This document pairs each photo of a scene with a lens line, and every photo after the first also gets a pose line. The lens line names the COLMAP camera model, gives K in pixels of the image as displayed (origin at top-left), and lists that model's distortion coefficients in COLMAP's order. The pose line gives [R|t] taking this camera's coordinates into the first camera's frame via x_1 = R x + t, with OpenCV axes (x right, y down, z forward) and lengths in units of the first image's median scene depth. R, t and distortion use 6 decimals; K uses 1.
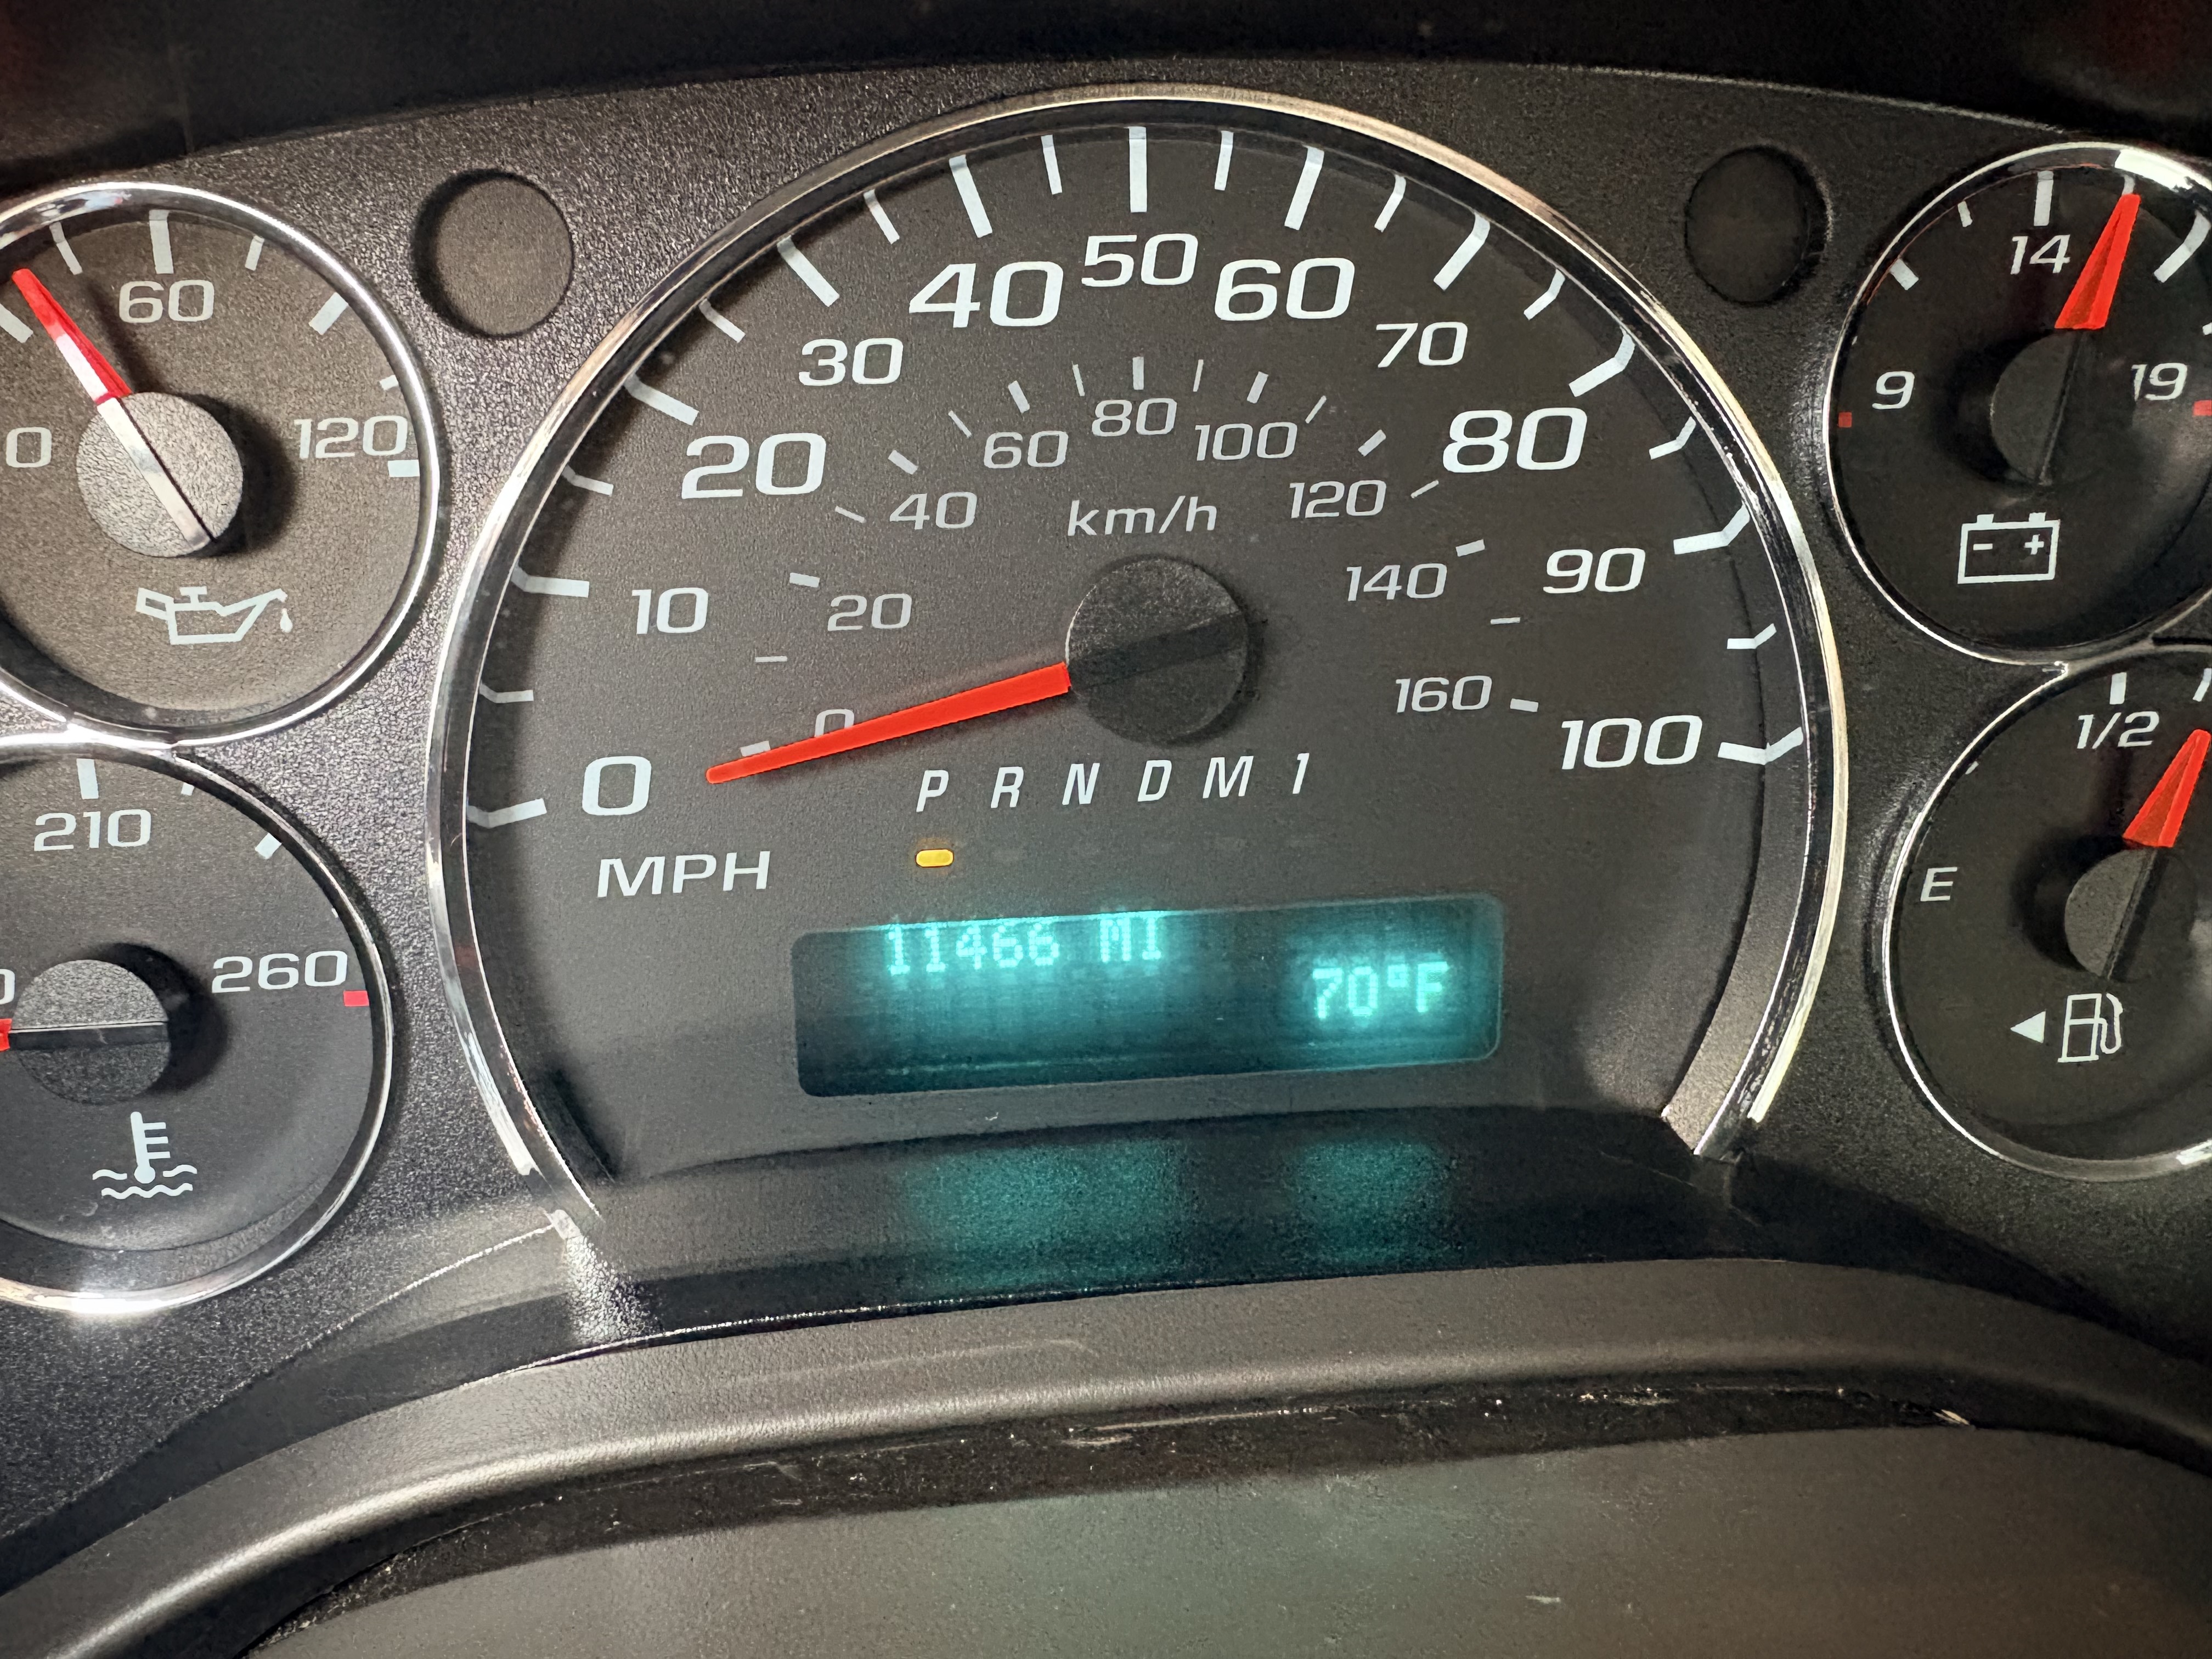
lens RADIAL K [[1700.5, 0, 1006.9], [0, 1700.5, 910.2], [0, 0, 1]] dist [0.027172, -0.026964]
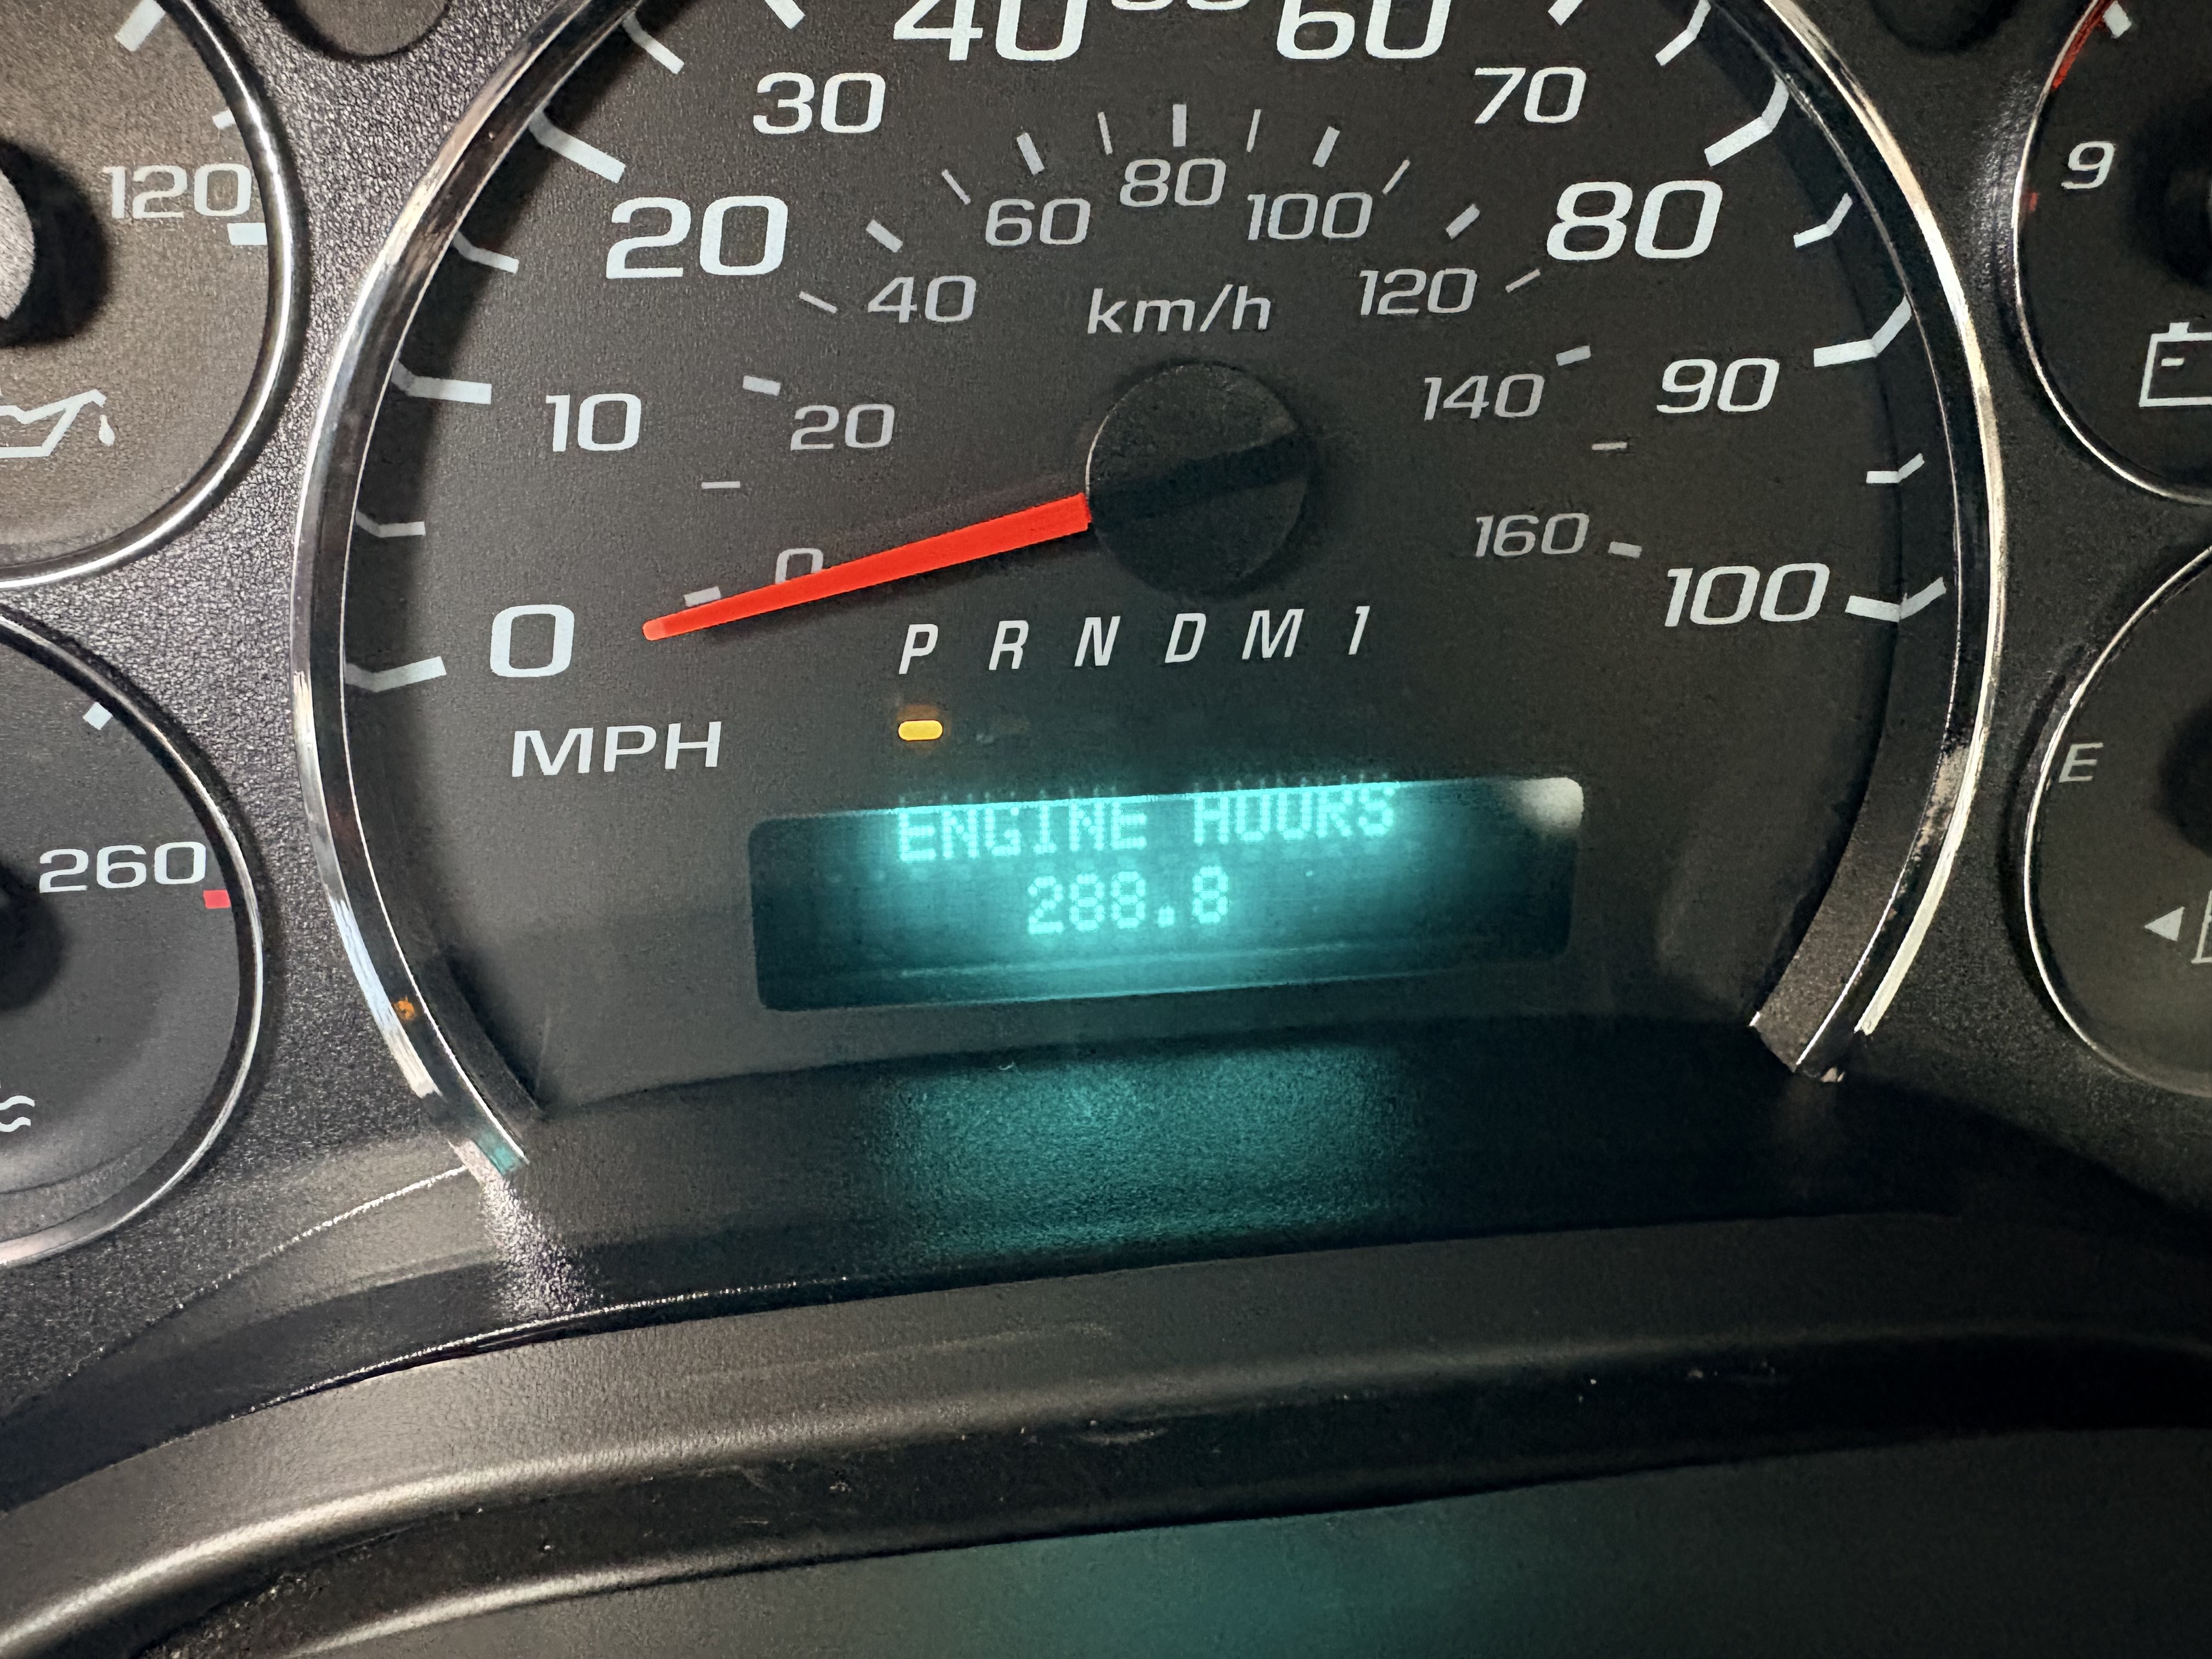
lens RADIAL K [[1731.9, 0, 1021.3], [0, 1731.9, 895.3], [0, 0, 1]] dist [0.018683, -0.015527]
pose [[0.999207, -0.000598, 0.039824, -0.028826], [-0.002671, 0.996631, 0.081979, -0.020972], [-0.039738, -0.082020, 0.995838, 0.156523]]
